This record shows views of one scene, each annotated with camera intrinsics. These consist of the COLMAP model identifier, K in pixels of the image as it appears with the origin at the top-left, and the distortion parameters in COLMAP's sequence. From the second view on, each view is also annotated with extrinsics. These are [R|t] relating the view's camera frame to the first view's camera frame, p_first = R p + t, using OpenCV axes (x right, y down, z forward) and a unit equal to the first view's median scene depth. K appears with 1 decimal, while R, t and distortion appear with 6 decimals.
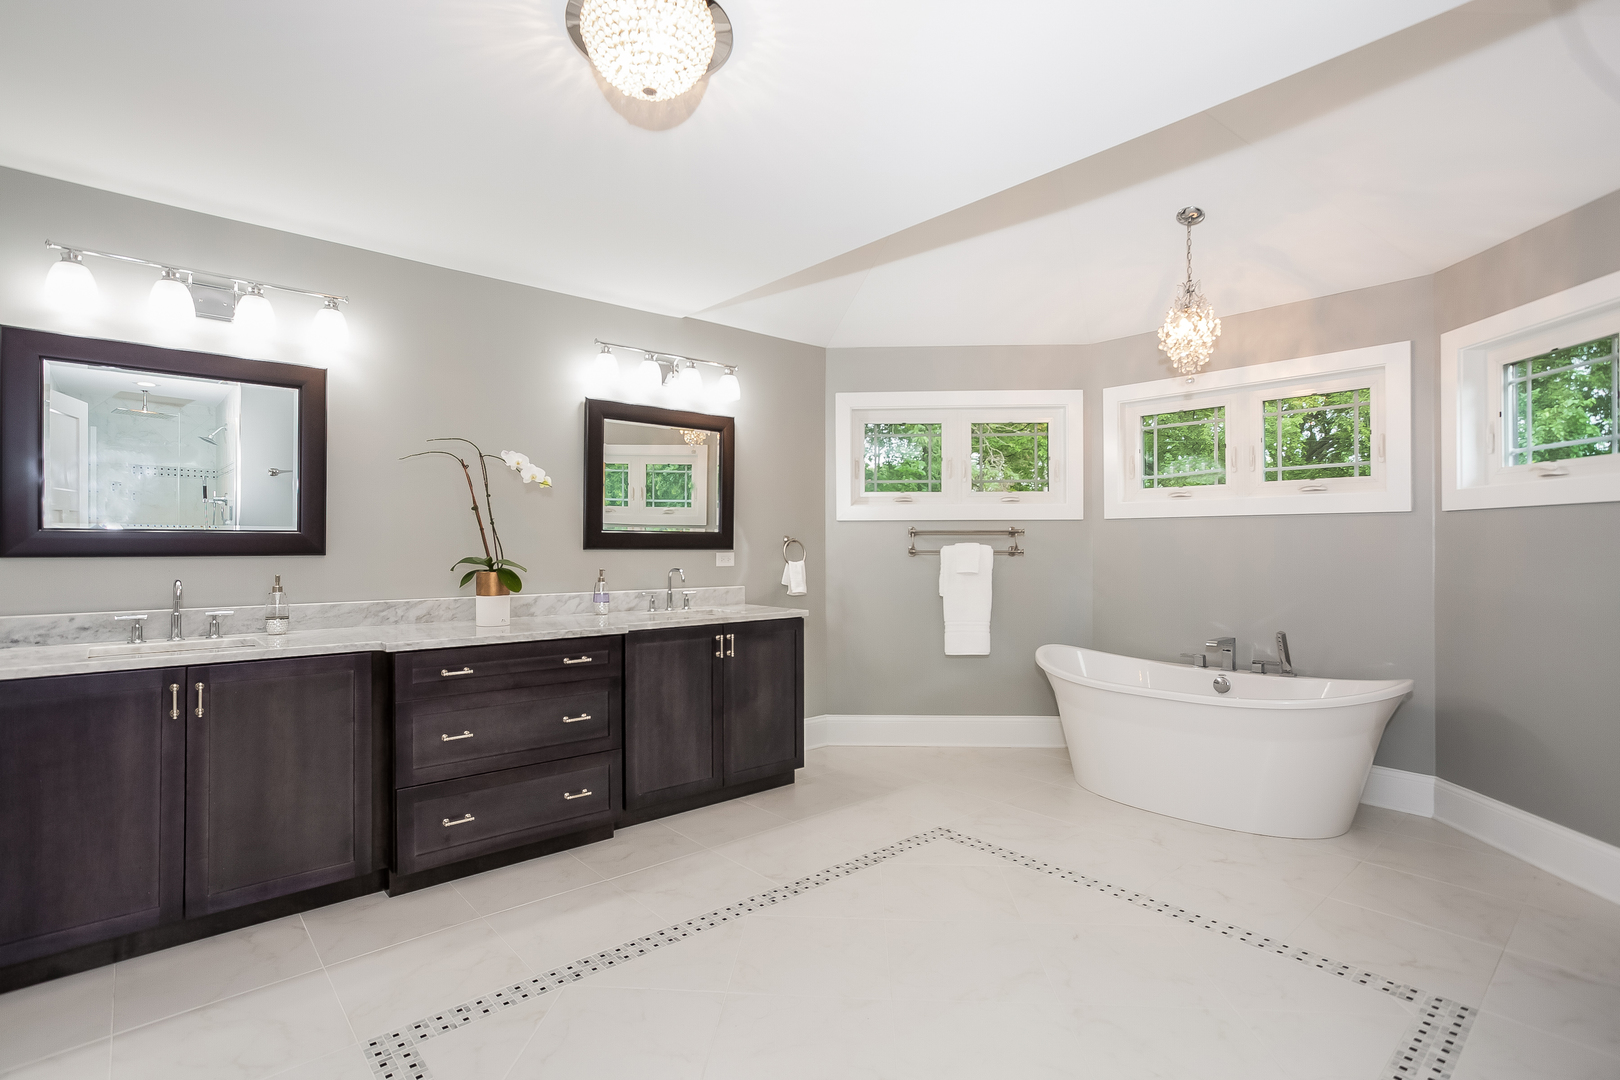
lens RADIAL K [[774.6, 0, 810.0], [0, 774.6, 540.0], [0, 0, 1]] dist [0.000830, 0.000656]
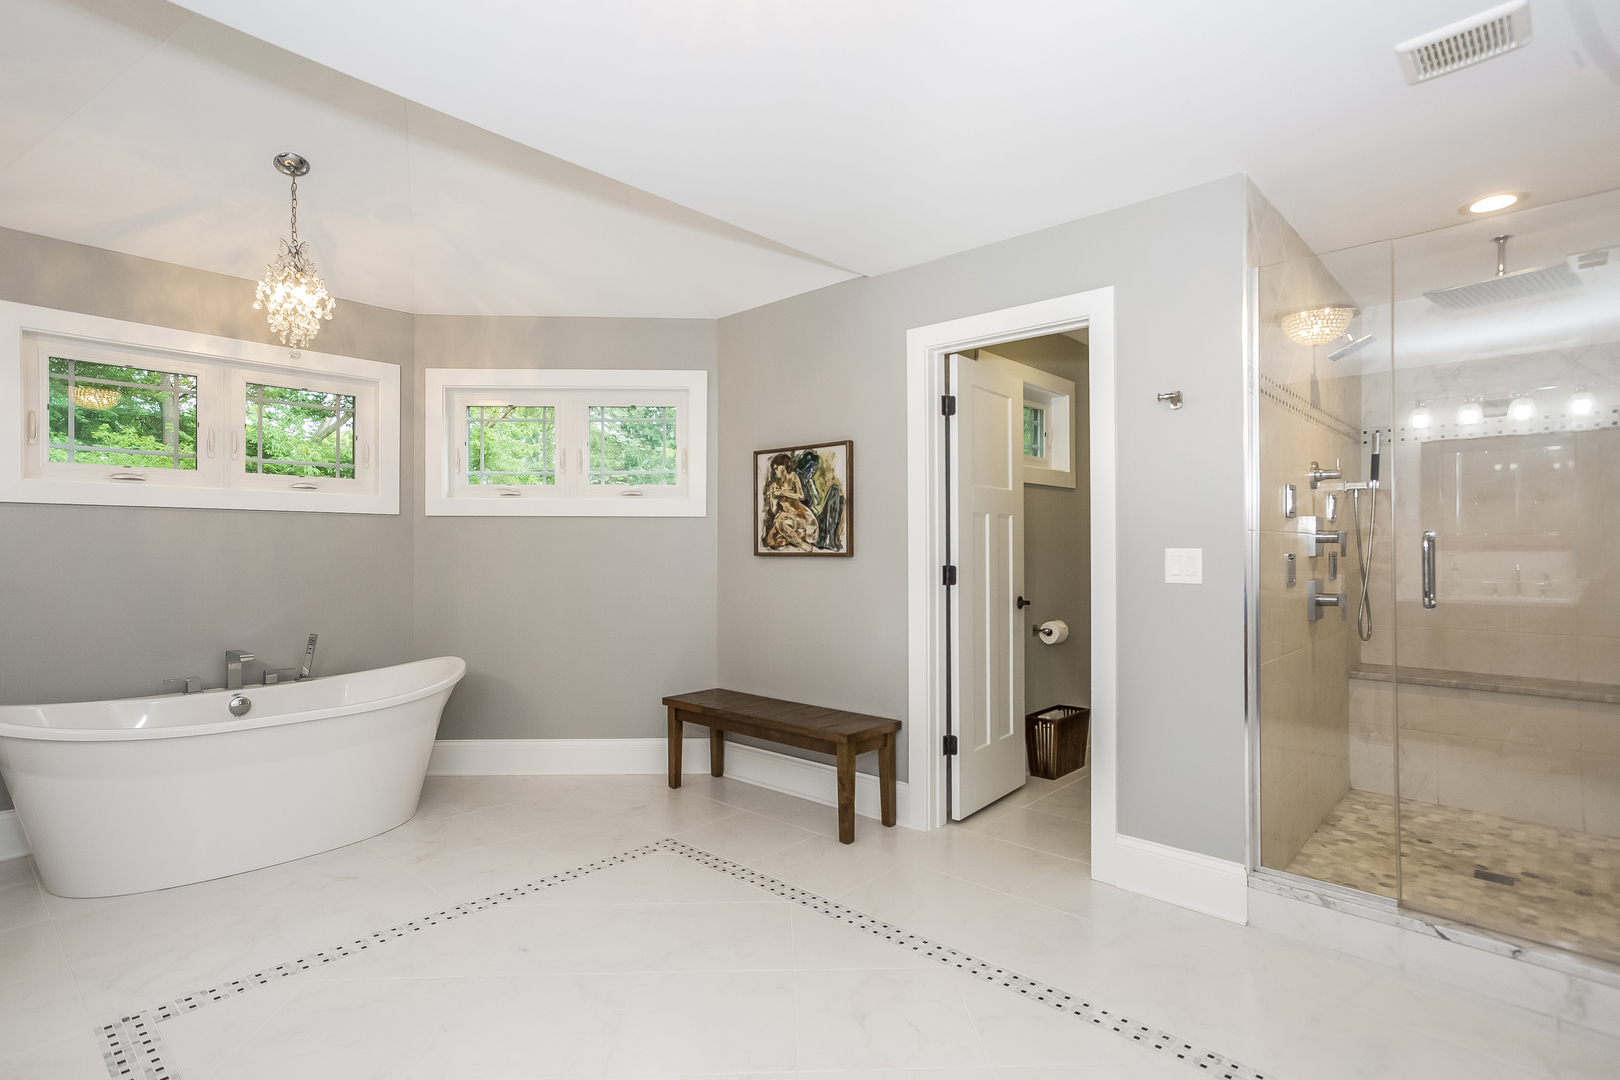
lens RADIAL K [[836.2, 0, 798.0], [0, 836.2, 548.8], [0, 0, 1]] dist [-0.046007, 0.039045]
pose [[-0.109117, -0.001696, 0.994027, -0.530018], [-0.009274, 0.999957, 0.000688, 0.006915], [-0.993986, -0.009144, -0.109129, 0.575714]]
